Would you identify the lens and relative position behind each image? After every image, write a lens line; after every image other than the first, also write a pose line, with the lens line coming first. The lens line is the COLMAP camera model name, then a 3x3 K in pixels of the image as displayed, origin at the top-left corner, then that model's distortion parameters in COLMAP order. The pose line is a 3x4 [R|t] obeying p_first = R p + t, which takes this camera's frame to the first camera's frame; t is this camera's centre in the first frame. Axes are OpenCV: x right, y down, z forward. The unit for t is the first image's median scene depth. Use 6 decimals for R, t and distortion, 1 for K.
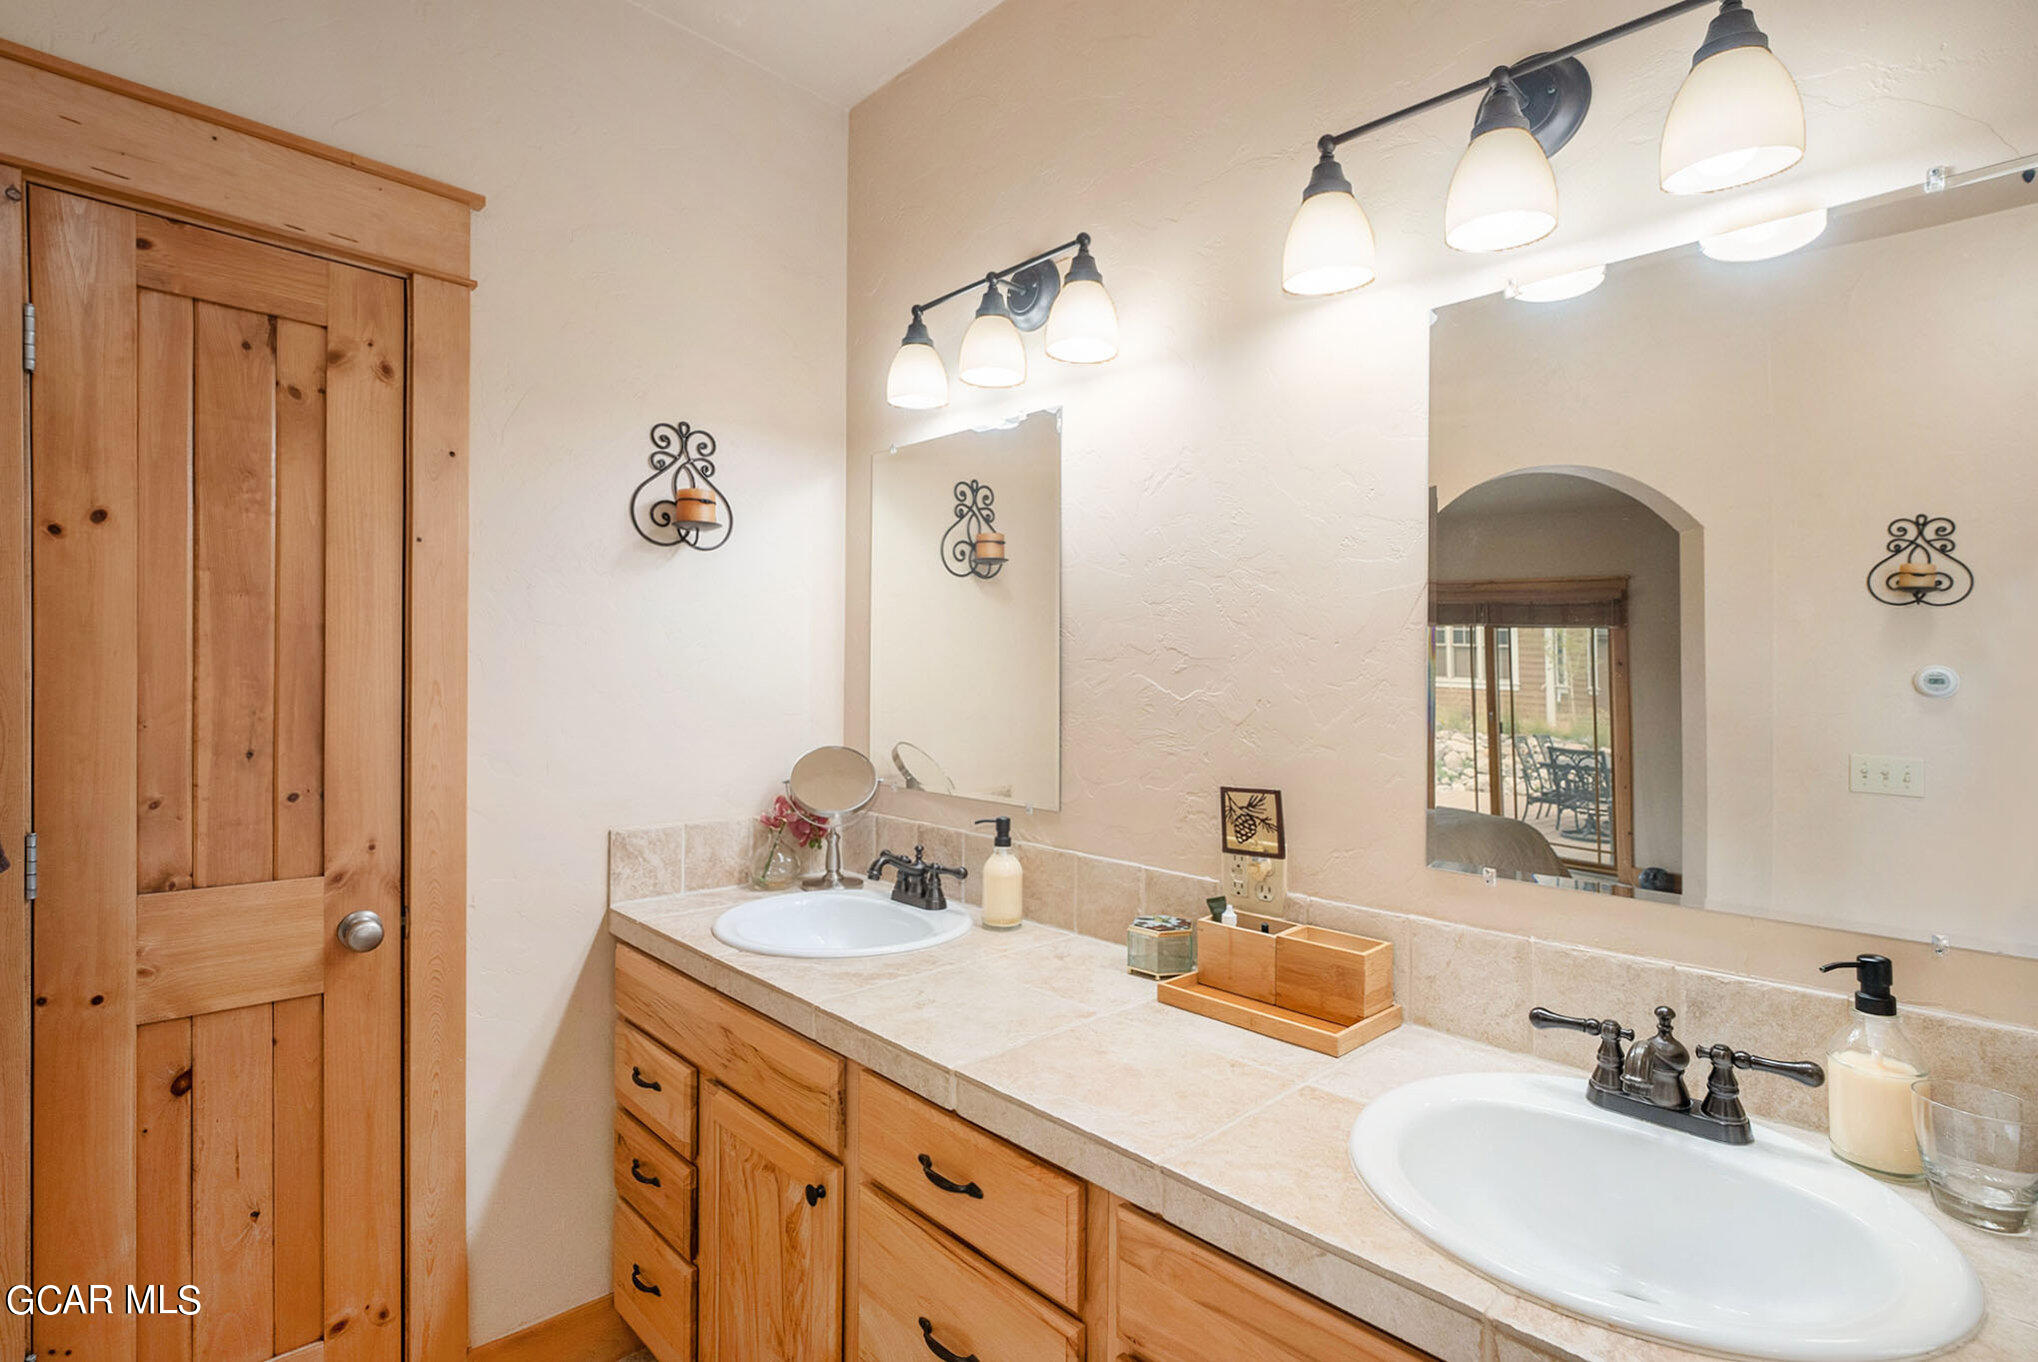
lens RADIAL K [[957.7, 0, 1018.0], [0, 957.7, 672.0], [0, 0, 1]] dist [0.002881, -0.000782]
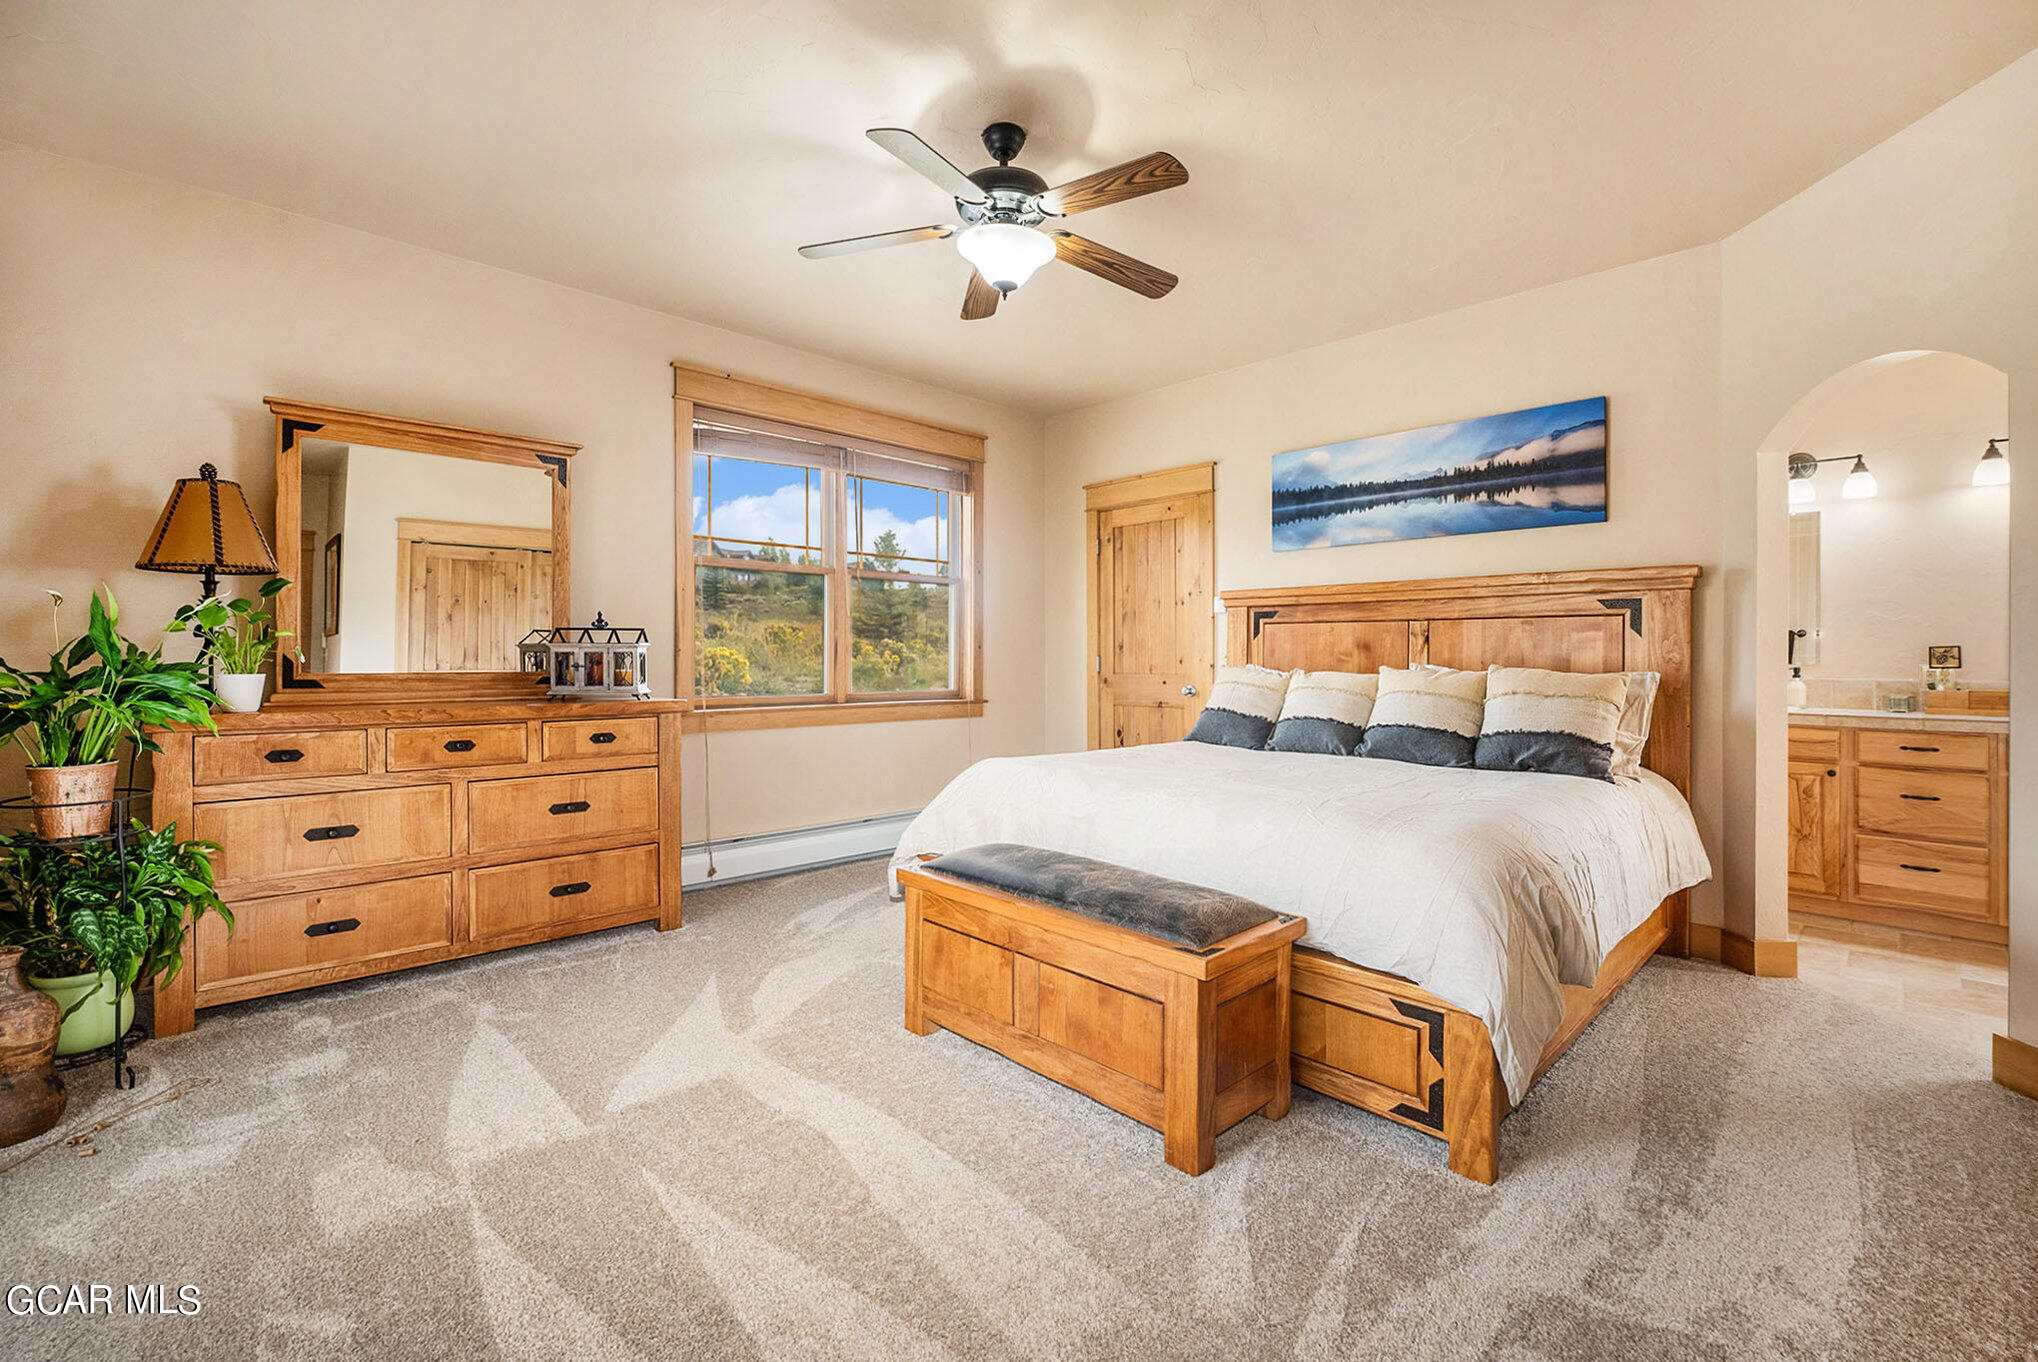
lens RADIAL K [[886.1, 0, 1018.5], [0, 886.1, 647.1], [0, 0, 1]] dist [-0.007826, 0.000288]
pose [[0.999878, -0.006122, 0.014363, -2.635023], [0.006227, 0.999954, -0.007248, 0.123466], [-0.014318, 0.007337, 0.999871, -1.669213]]
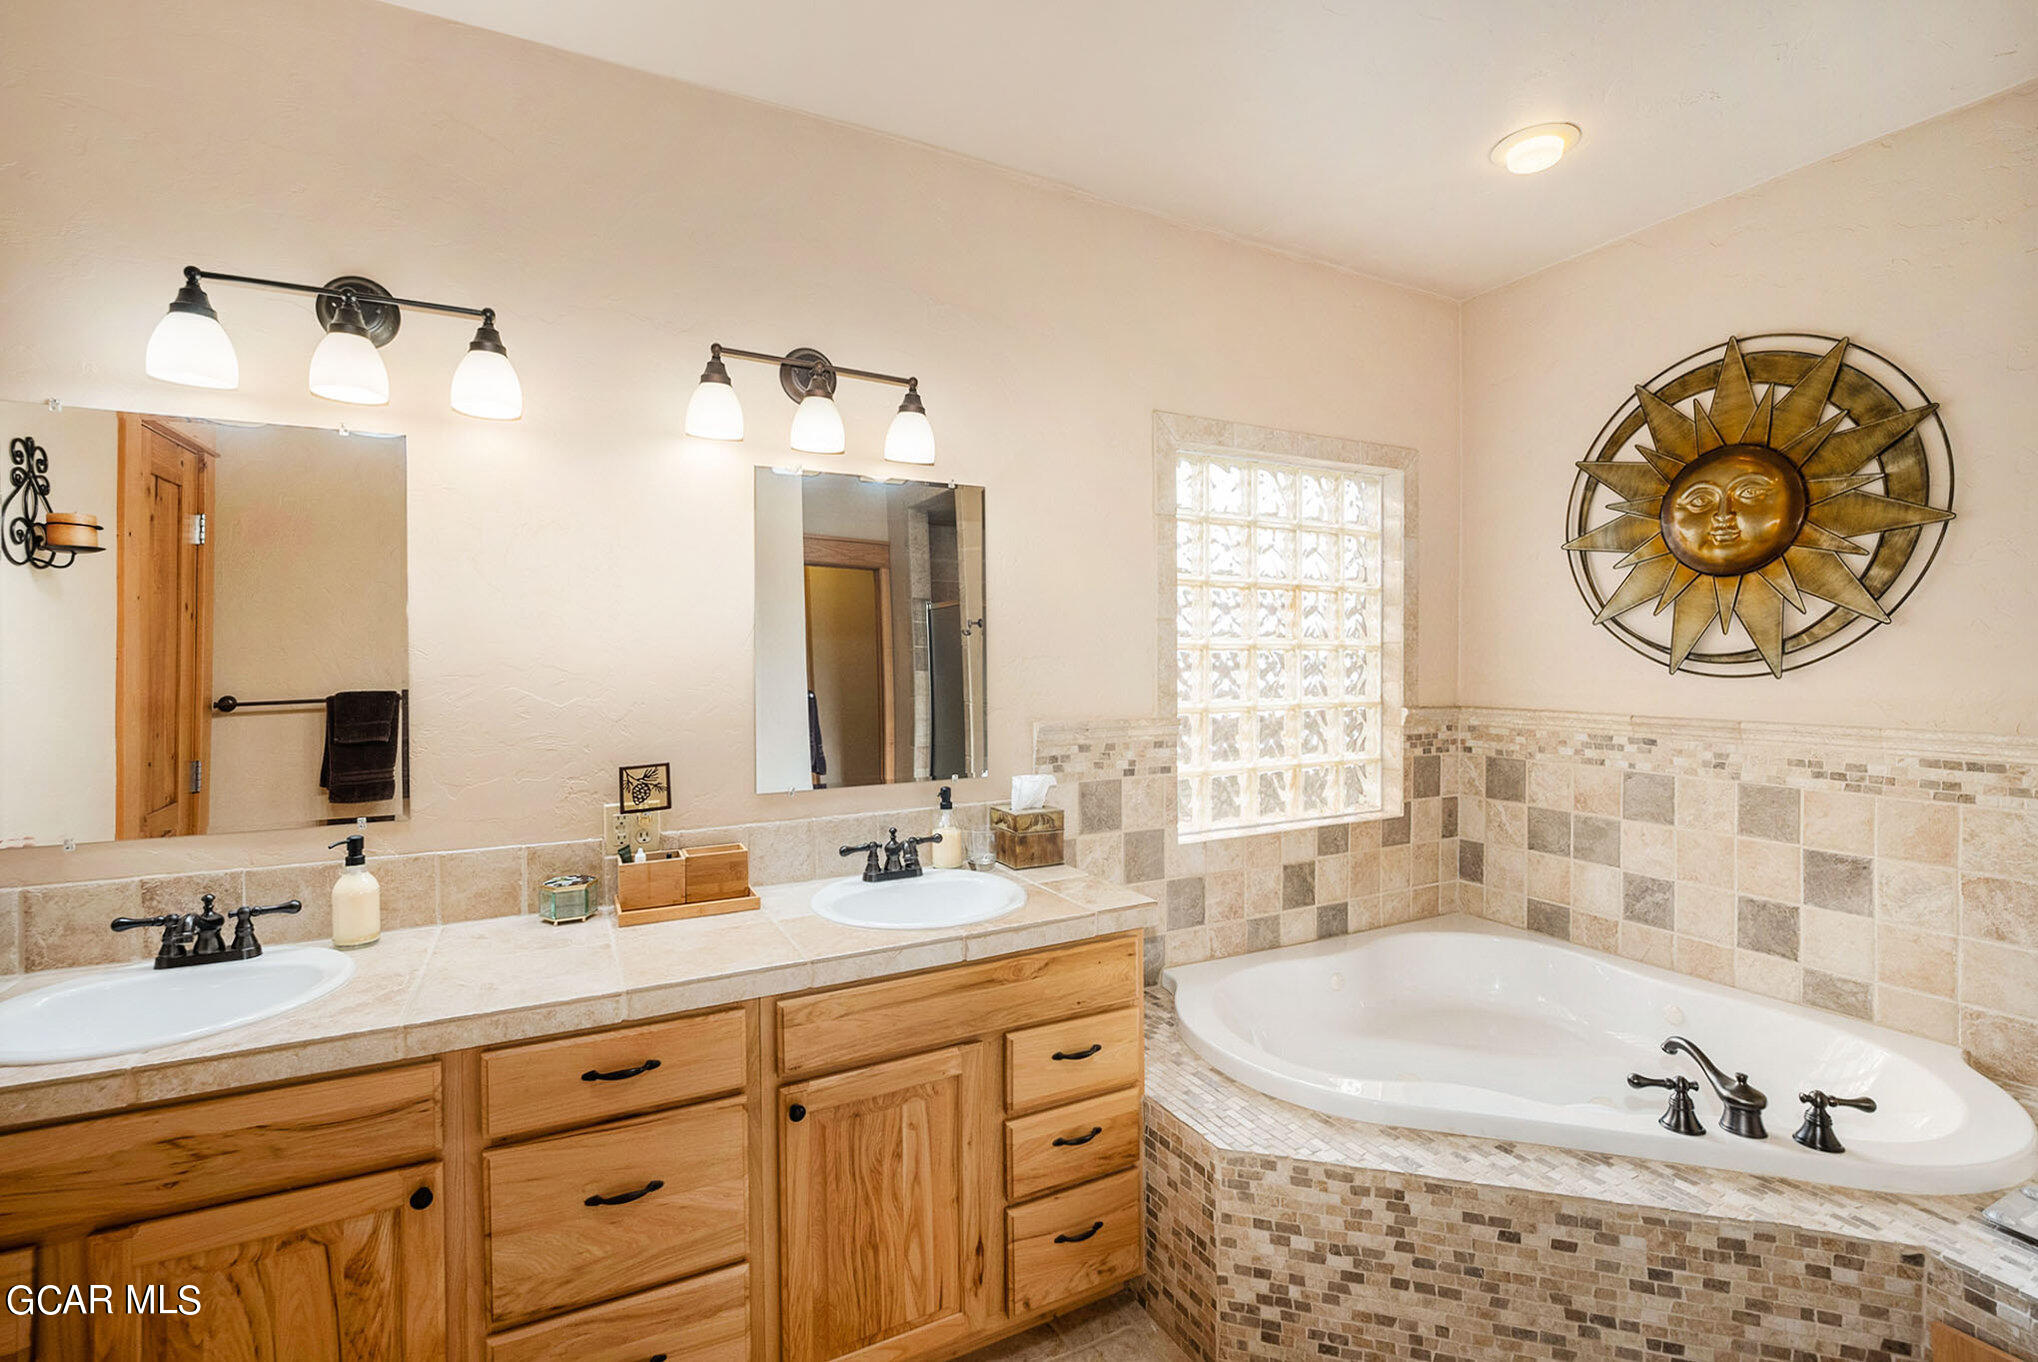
lens RADIAL K [[886.1, 0, 1005.5], [0, 886.1, 678.7], [0, 0, 1]] dist [-0.007826, 0.000288]
pose [[0.287480, -0.030055, 0.957315, -0.840502], [0.008962, 0.999548, 0.028689, -0.039007], [-0.957745, 0.000332, 0.287619, 0.105231]]
